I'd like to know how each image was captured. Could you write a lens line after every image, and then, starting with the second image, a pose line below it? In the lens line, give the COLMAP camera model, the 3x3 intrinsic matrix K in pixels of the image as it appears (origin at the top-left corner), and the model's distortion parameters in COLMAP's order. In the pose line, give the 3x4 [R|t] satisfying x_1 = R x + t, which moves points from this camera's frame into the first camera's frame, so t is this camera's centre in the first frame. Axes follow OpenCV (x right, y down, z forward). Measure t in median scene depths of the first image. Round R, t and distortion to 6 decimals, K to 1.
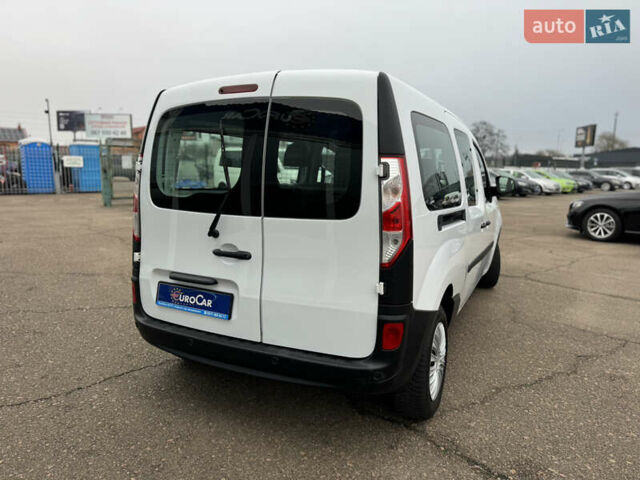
lens RADIAL K [[450.4, 0, 321.8], [0, 450.4, 236.7], [0, 0, 1]] dist [0.043116, -0.051229]
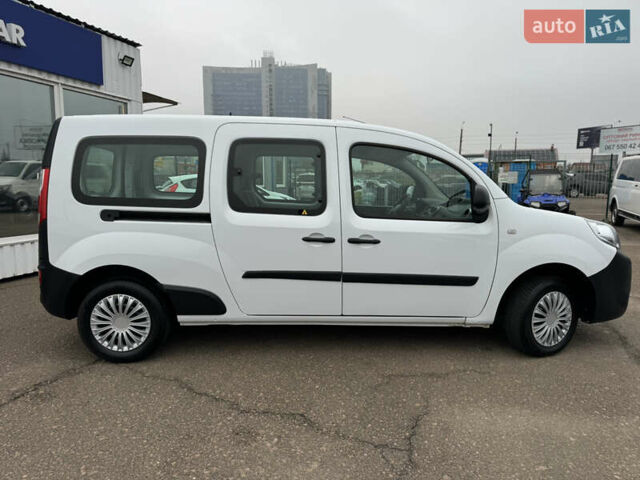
lens RADIAL K [[450.4, 0, 322.0], [0, 450.4, 242.8], [0, 0, 1]] dist [0.043116, -0.051229]
pose [[0.477515, 0.102583, -0.872615, 1.686225], [-0.124080, 0.991081, 0.048610, -0.091044], [0.869818, 0.085062, 0.485984, 0.876649]]
